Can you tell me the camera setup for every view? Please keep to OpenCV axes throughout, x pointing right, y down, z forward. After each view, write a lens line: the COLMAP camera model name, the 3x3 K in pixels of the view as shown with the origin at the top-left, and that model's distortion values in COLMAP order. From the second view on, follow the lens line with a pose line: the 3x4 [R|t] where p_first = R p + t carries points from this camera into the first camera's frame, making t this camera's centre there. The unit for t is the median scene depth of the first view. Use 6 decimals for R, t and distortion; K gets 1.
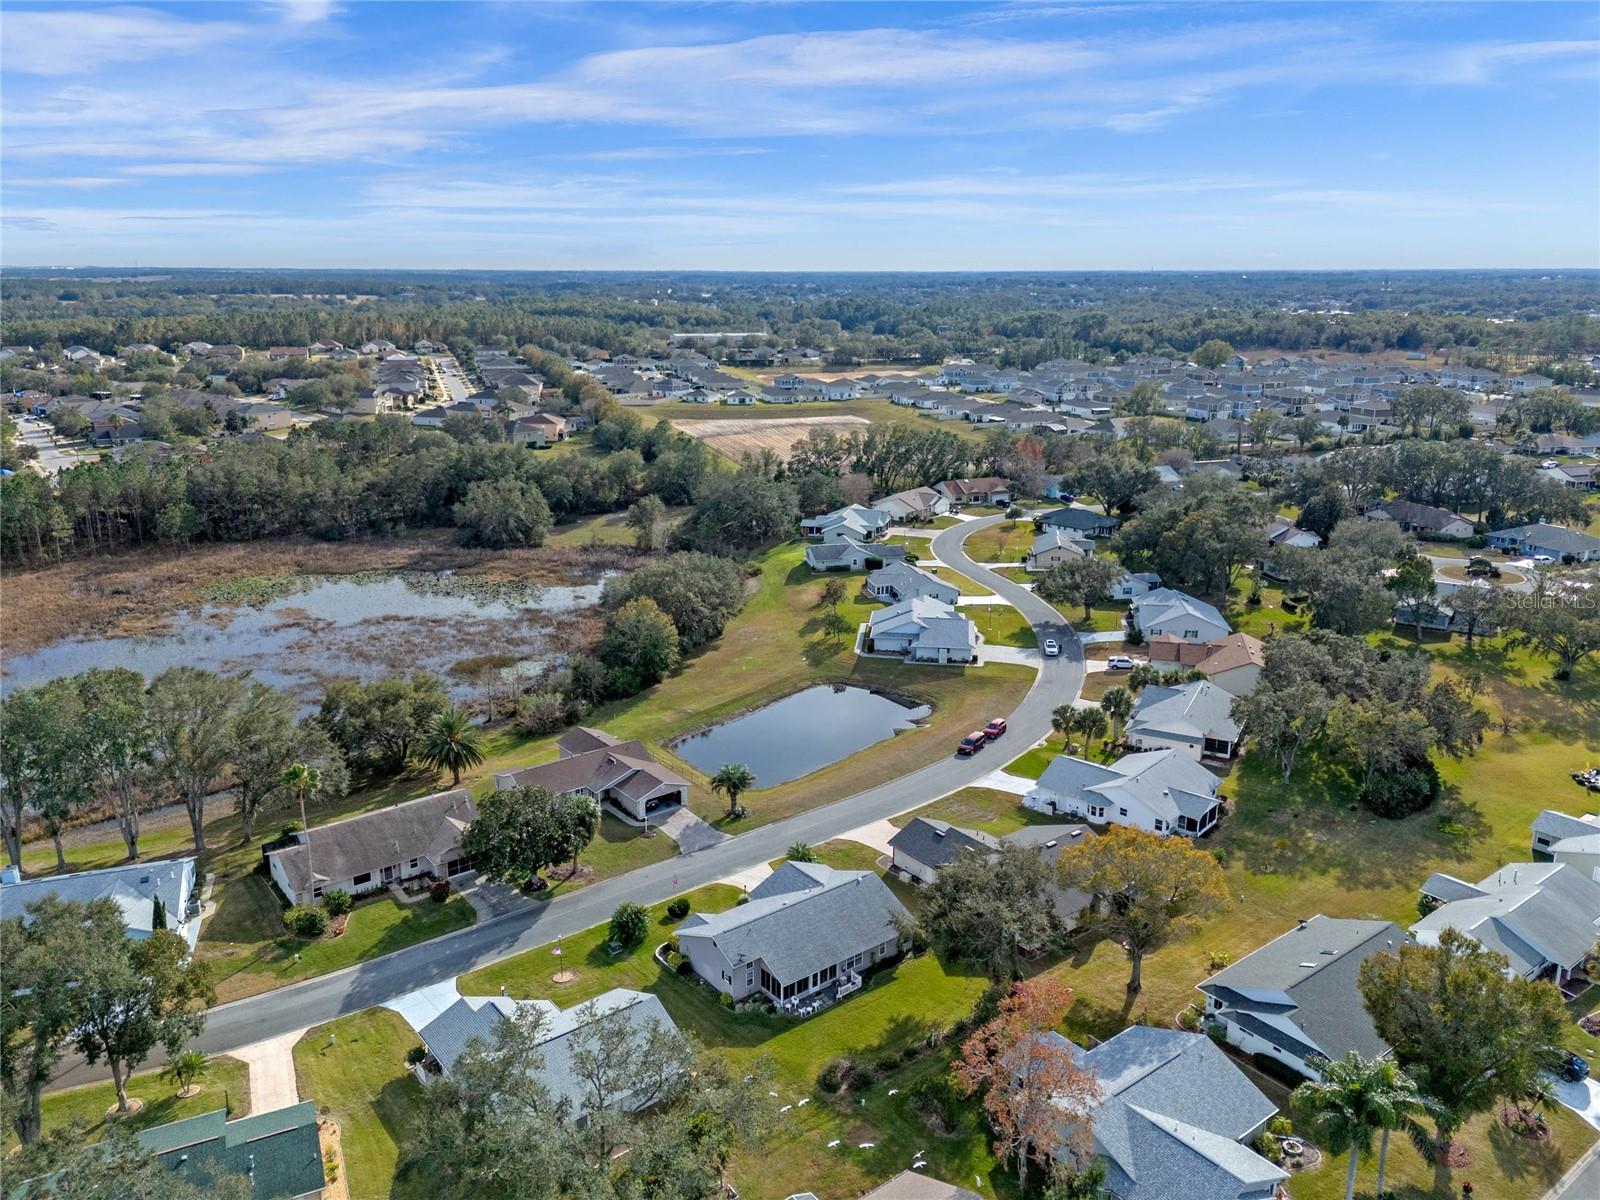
lens RADIAL K [[1187.1, 0, 800.0], [0, 1187.1, 600.0], [0, 0, 1]] dist [0.098723, -0.123114]
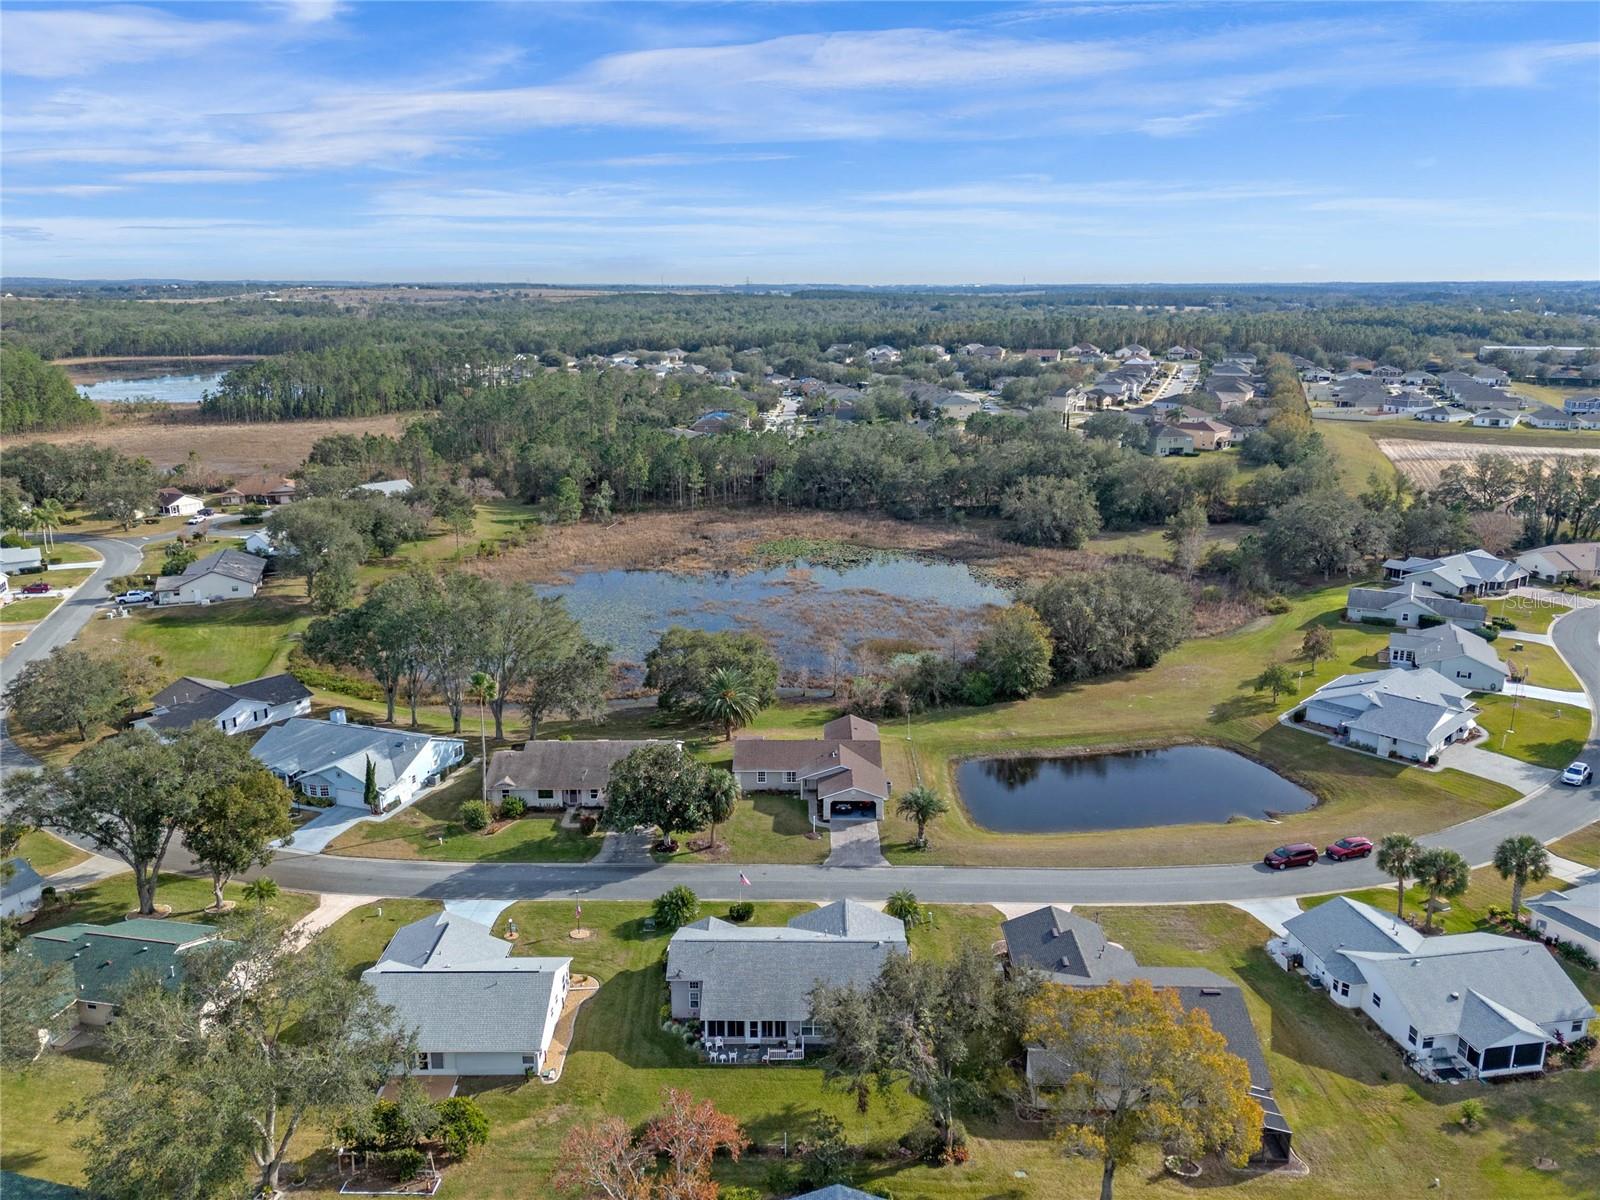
lens RADIAL K [[1187.1, 0, 800.0], [0, 1187.1, 600.0], [0, 0, 1]] dist [0.098723, -0.123114]
pose [[0.782923, 0.158481, -0.601594, 0.352198], [-0.164940, 0.985281, 0.044902, -0.021968], [0.599856, 0.064072, 0.797539, 0.215033]]
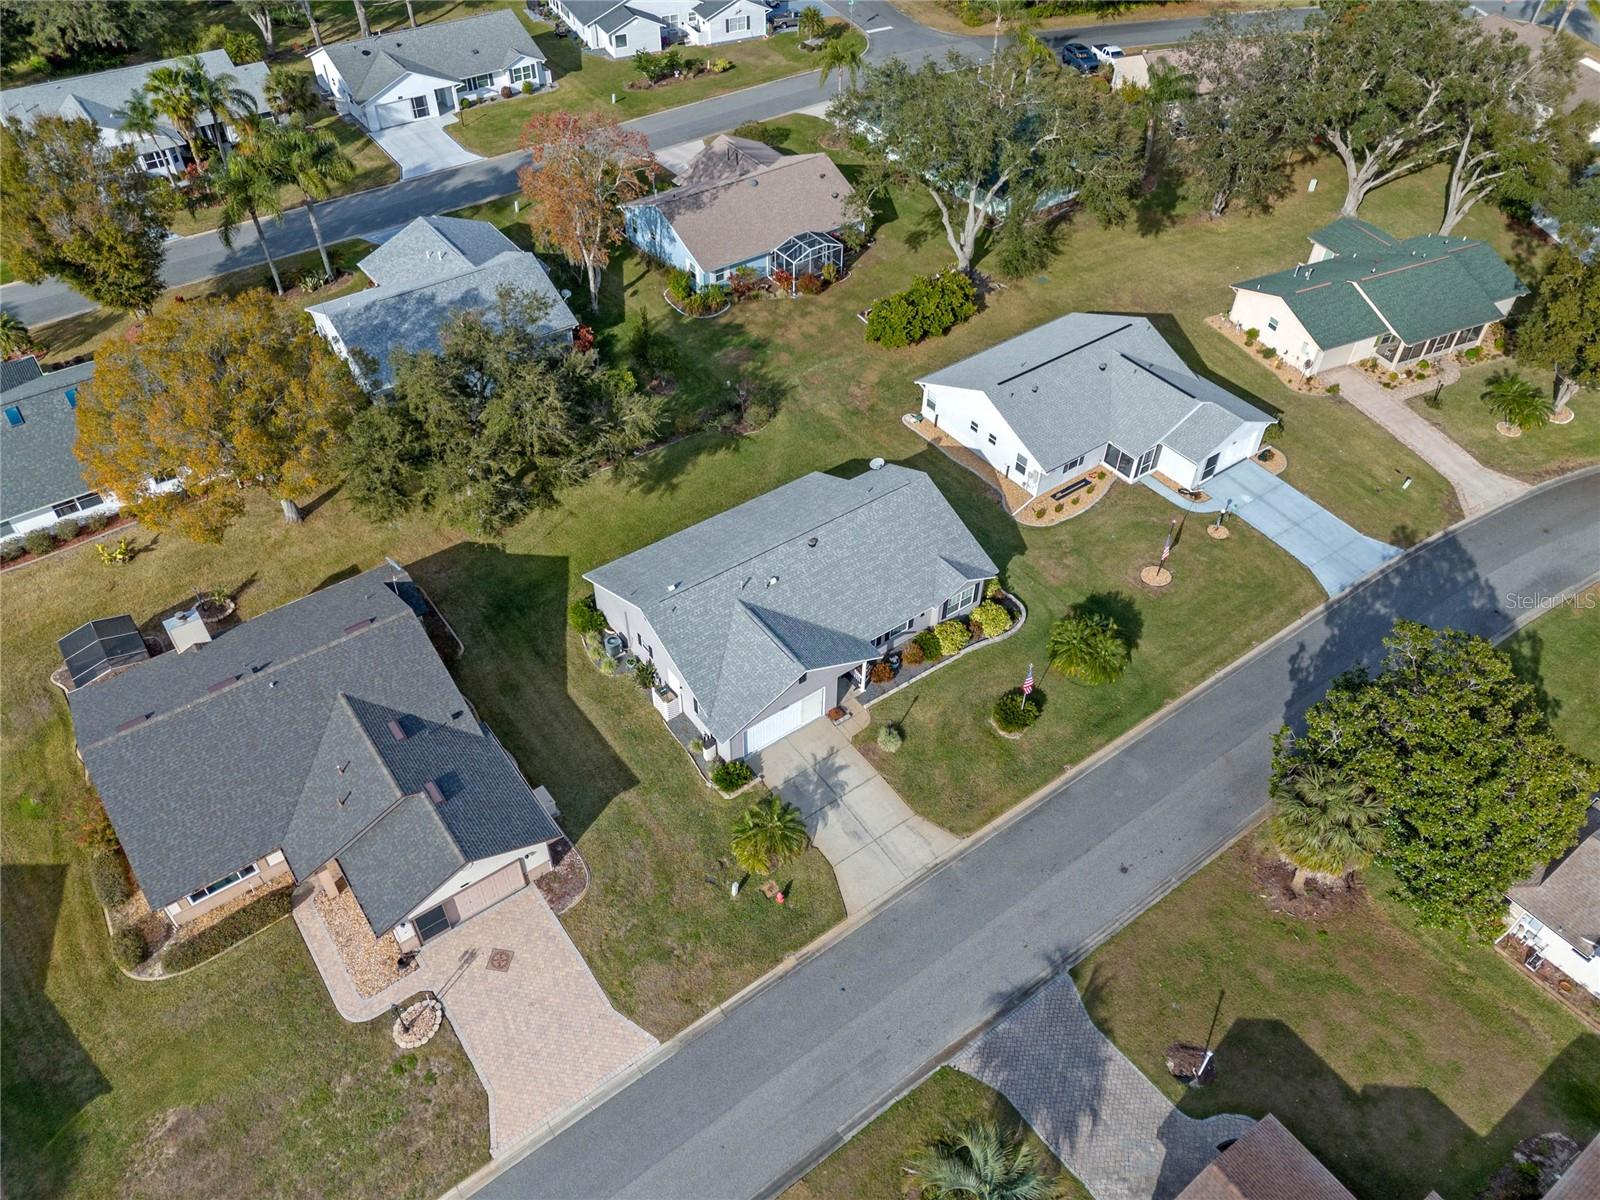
lens RADIAL K [[1167.2, 0, 800.0], [0, 1167.2, 600.0], [0, 0, 1]] dist [0.072429, -0.062833]
pose [[-0.999518, -0.027807, 0.013775, -0.010701], [-0.002199, 0.506240, 0.862390, -0.158376], [-0.030954, 0.861944, -0.506057, 0.949302]]
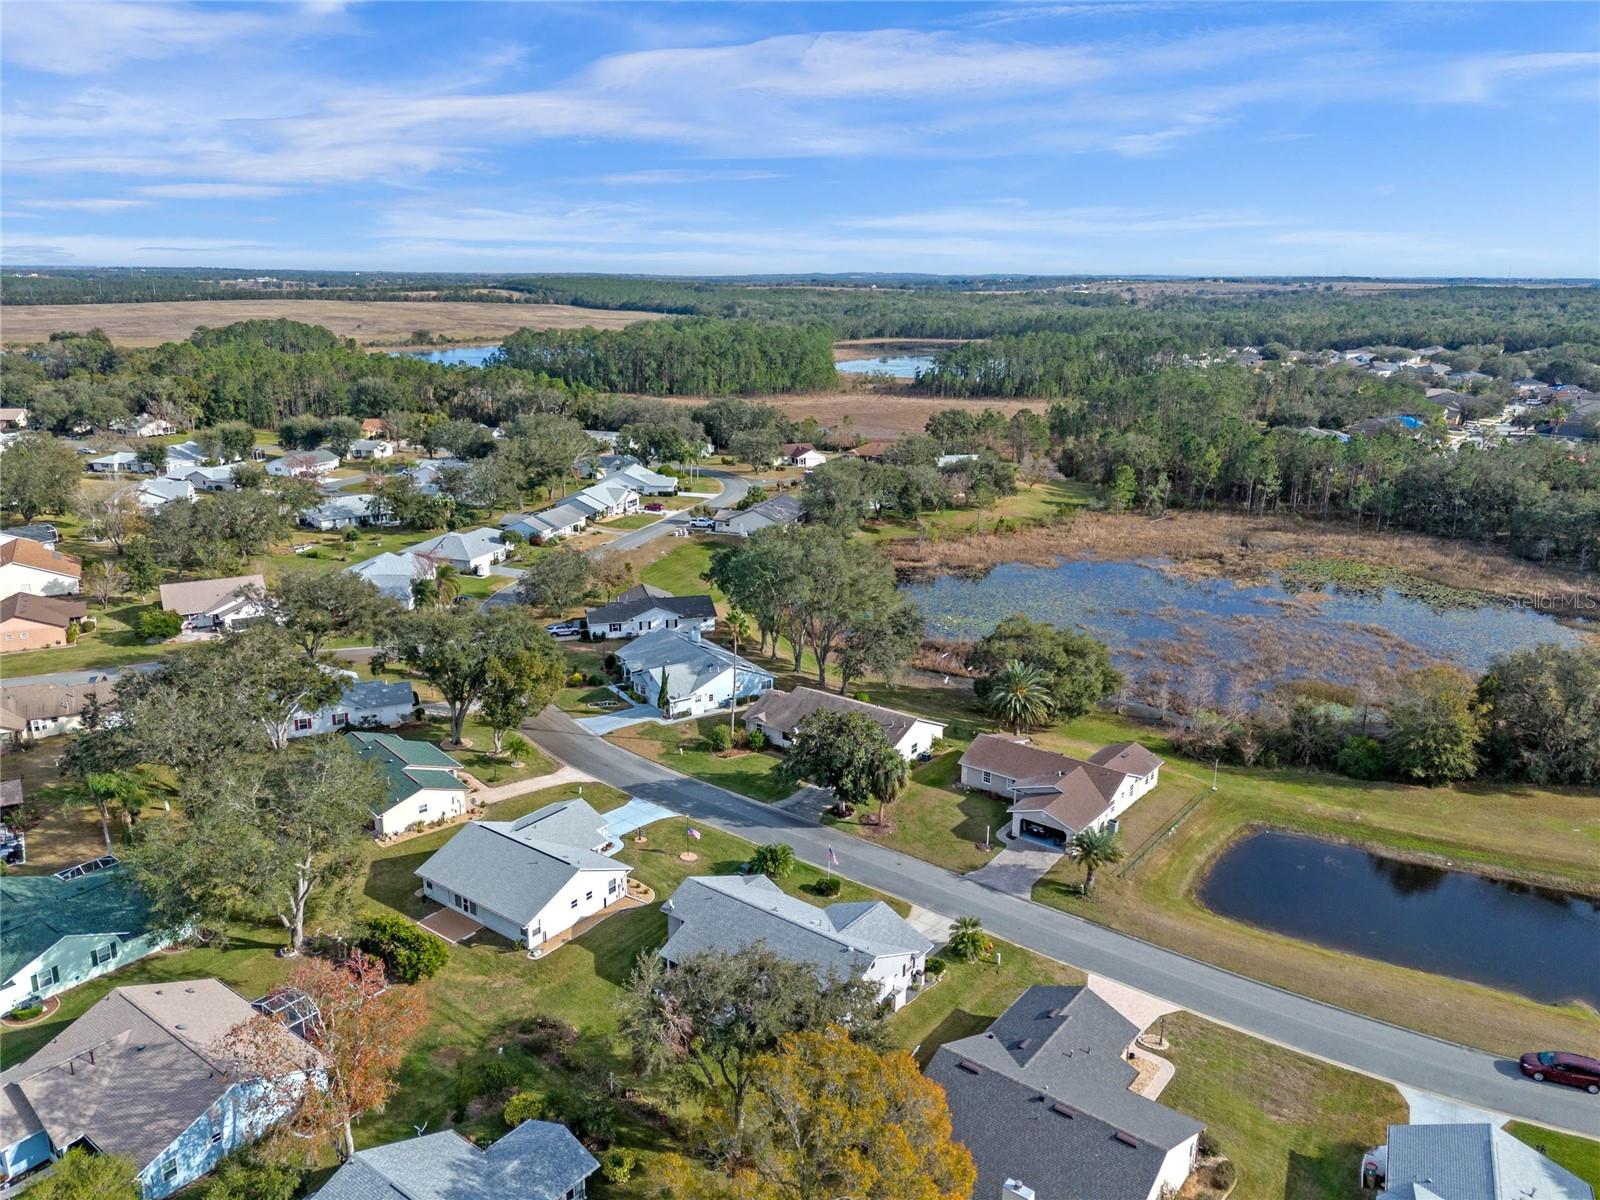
lens RADIAL K [[1167.2, 0, 800.0], [0, 1167.2, 600.0], [0, 0, 1]] dist [0.072429, -0.062833]
pose [[0.251534, 0.260640, -0.932093, 0.521335], [-0.266904, 0.944393, 0.192052, -0.088847], [0.930319, 0.200472, 0.307112, 0.516946]]
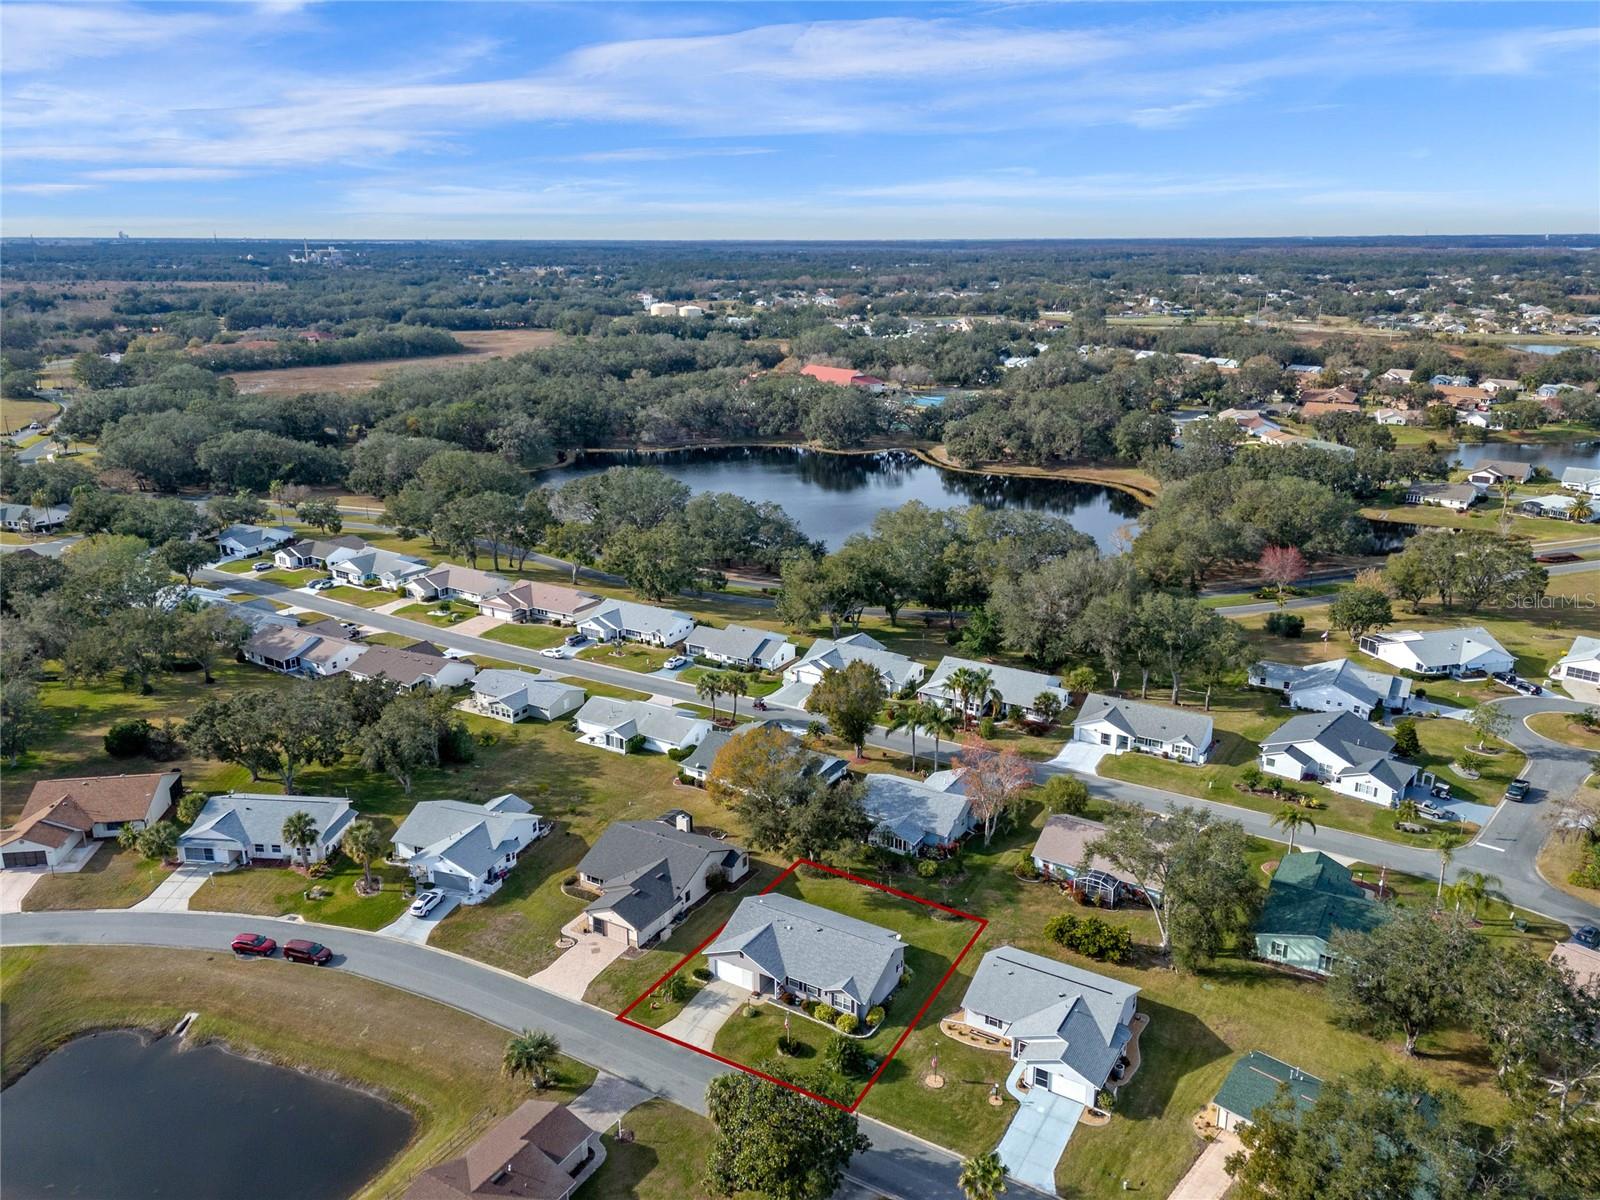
lens RADIAL K [[1187.1, 0, 800.0], [0, 1187.1, 600.0], [0, 0, 1]] dist [0.098723, -0.123114]
pose [[-0.357753, -0.269978, 0.893938, -0.694952], [0.249208, 0.894973, 0.370024, -0.338964], [-0.899949, 0.355154, -0.252898, 0.867618]]
